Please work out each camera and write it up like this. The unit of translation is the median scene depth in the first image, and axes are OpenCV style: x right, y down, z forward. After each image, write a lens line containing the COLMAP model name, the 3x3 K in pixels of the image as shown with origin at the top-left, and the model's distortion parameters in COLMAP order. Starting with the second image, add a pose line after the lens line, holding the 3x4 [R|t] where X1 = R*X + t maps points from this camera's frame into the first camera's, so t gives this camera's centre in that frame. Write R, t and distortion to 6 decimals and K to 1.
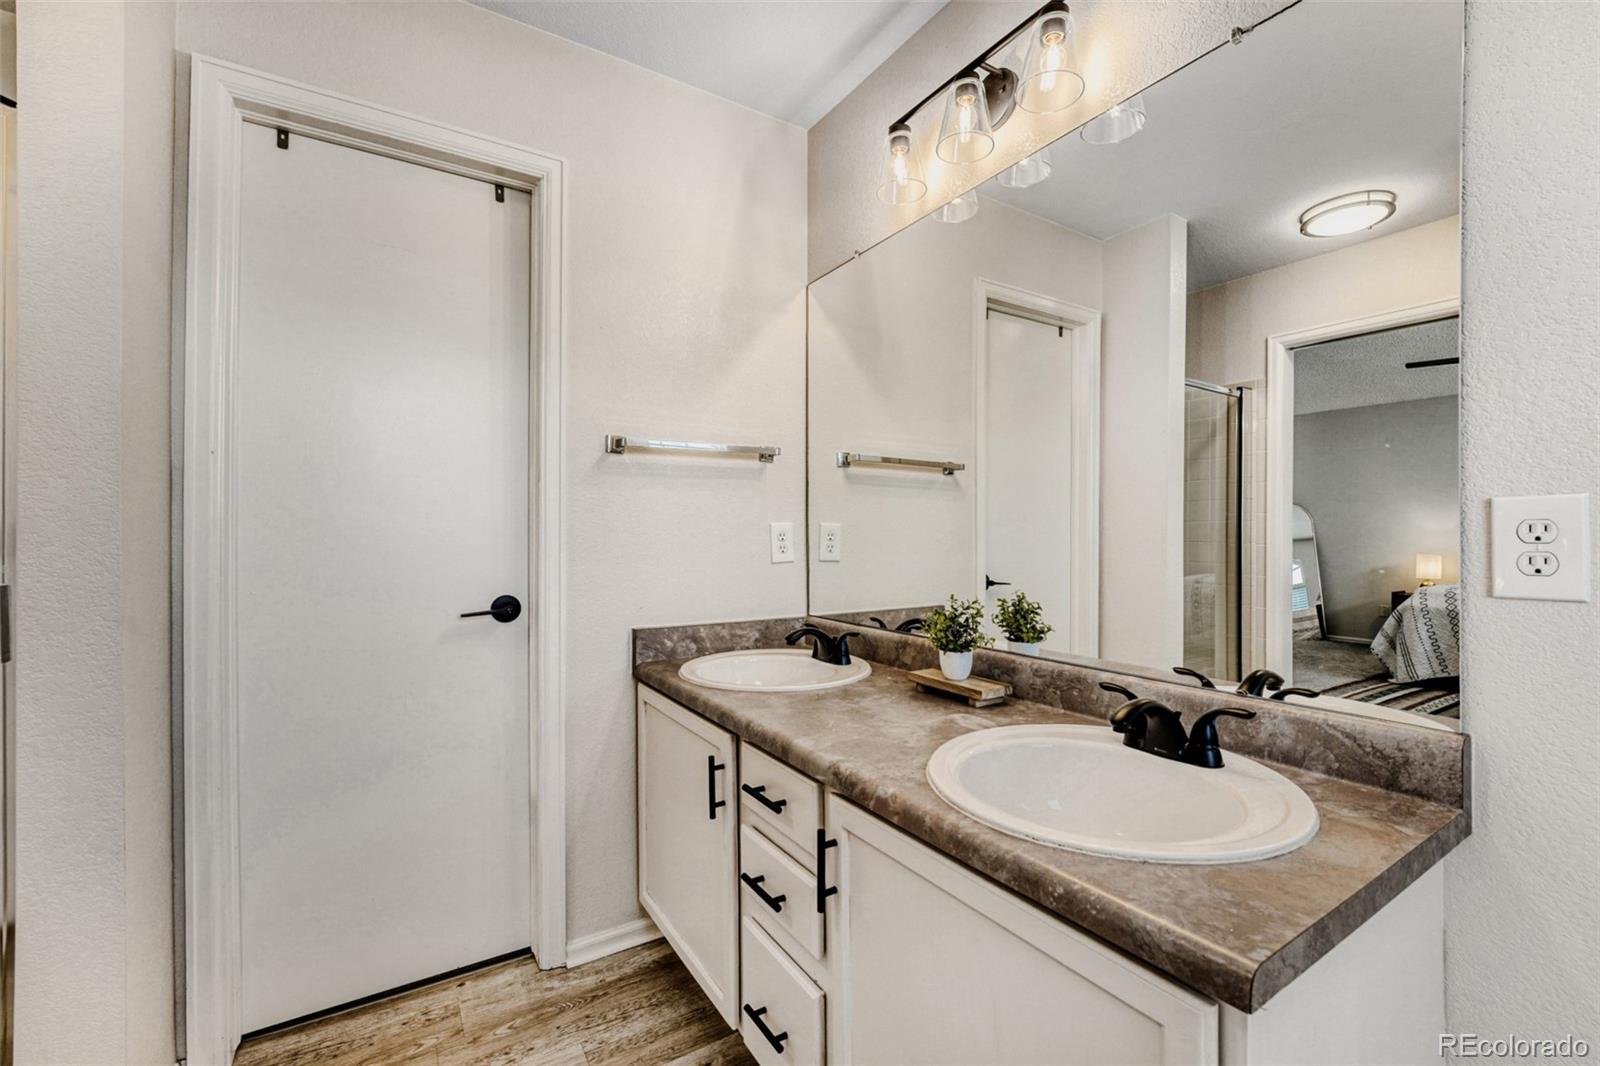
lens RADIAL K [[661.1, 0, 804.7], [0, 661.1, 534.0], [0, 0, 1]] dist [-0.028817, 0.003440]
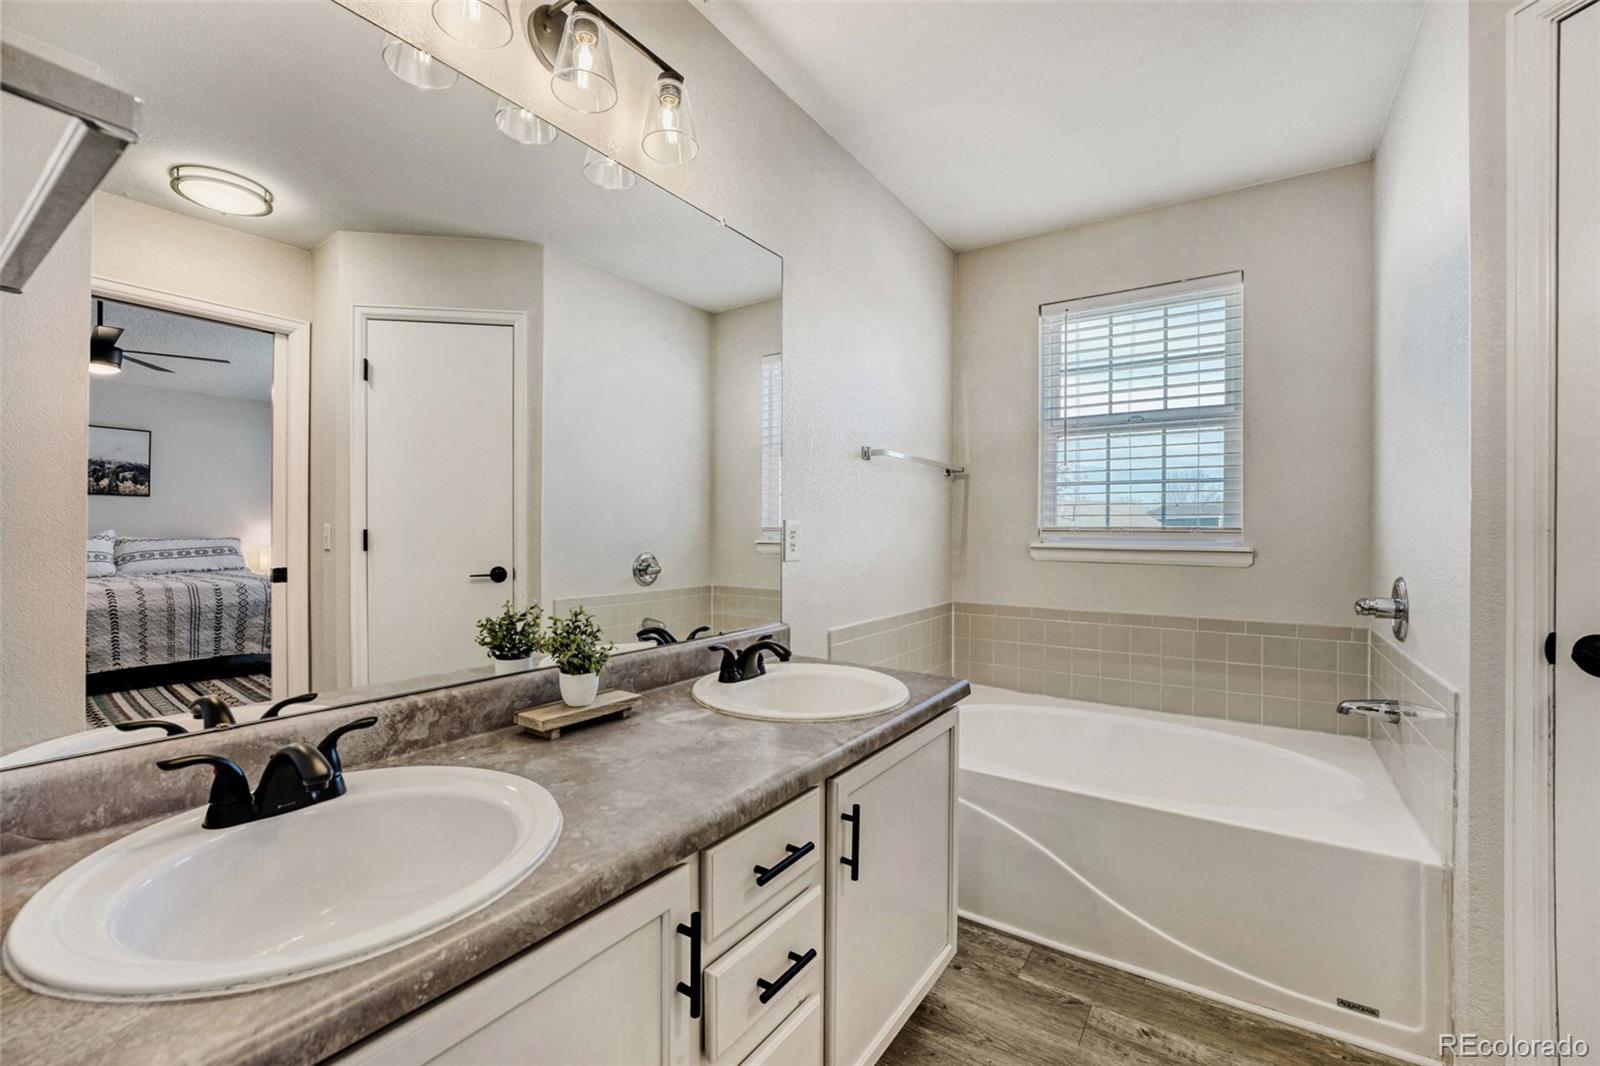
lens RADIAL K [[661.1, 0, 838.3], [0, 661.1, 533.7], [0, 0, 1]] dist [-0.028817, 0.003440]
pose [[-0.439912, 0.006086, 0.898020, -0.691780], [0.000075, 0.999977, -0.006740, 0.008967], [-0.898041, -0.002898, -0.439902, 1.117482]]
